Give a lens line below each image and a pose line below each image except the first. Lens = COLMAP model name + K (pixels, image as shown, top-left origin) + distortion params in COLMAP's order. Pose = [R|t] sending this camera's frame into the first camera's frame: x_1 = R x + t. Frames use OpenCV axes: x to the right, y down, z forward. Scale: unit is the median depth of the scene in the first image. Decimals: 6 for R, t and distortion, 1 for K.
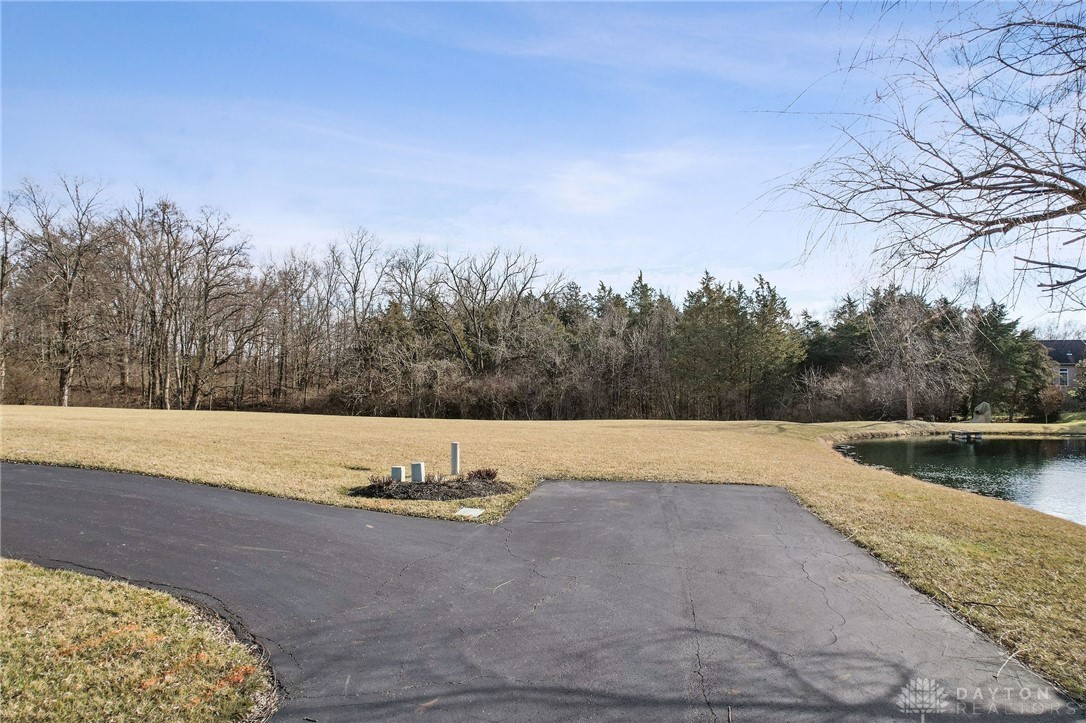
lens RADIAL K [[709.8, 0, 543.0], [0, 709.8, 361.5], [0, 0, 1]] dist [-0.025071, 0.000890]
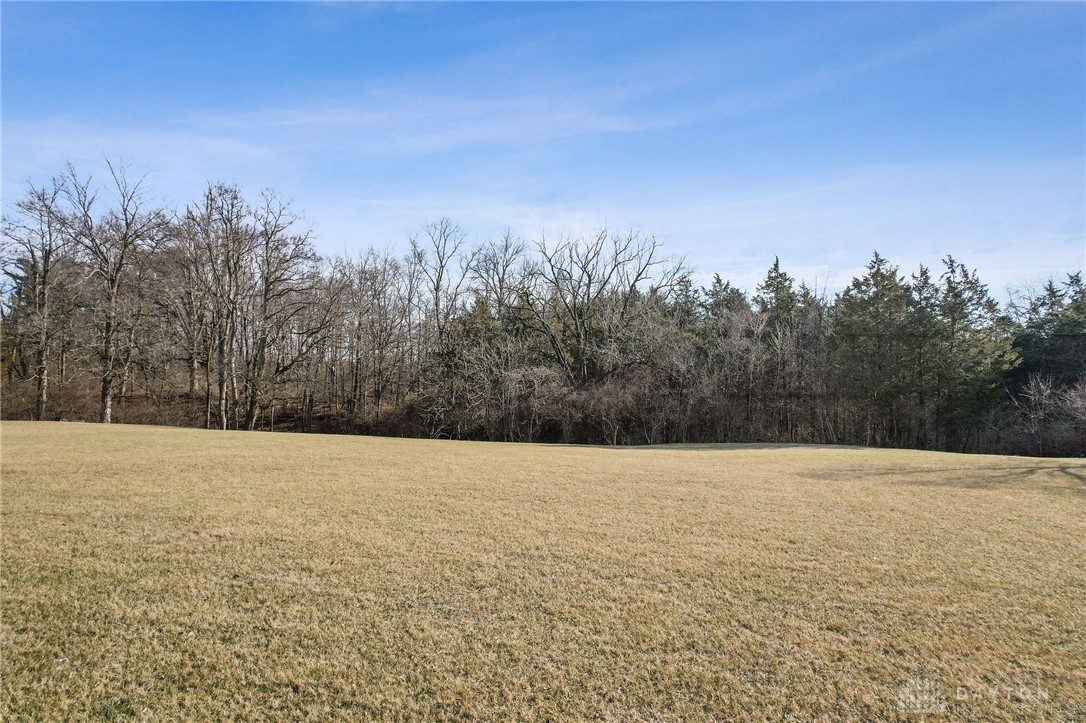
lens RADIAL K [[697.8, 0, 543.0], [0, 697.8, 361.5], [0, 0, 1]] dist [-0.001366, 0.001099]
pose [[0.993358, -0.001827, -0.115054, -0.041537], [0.001452, 0.999993, -0.003346, -0.005004], [0.115059, 0.003156, 0.993354, 0.184061]]
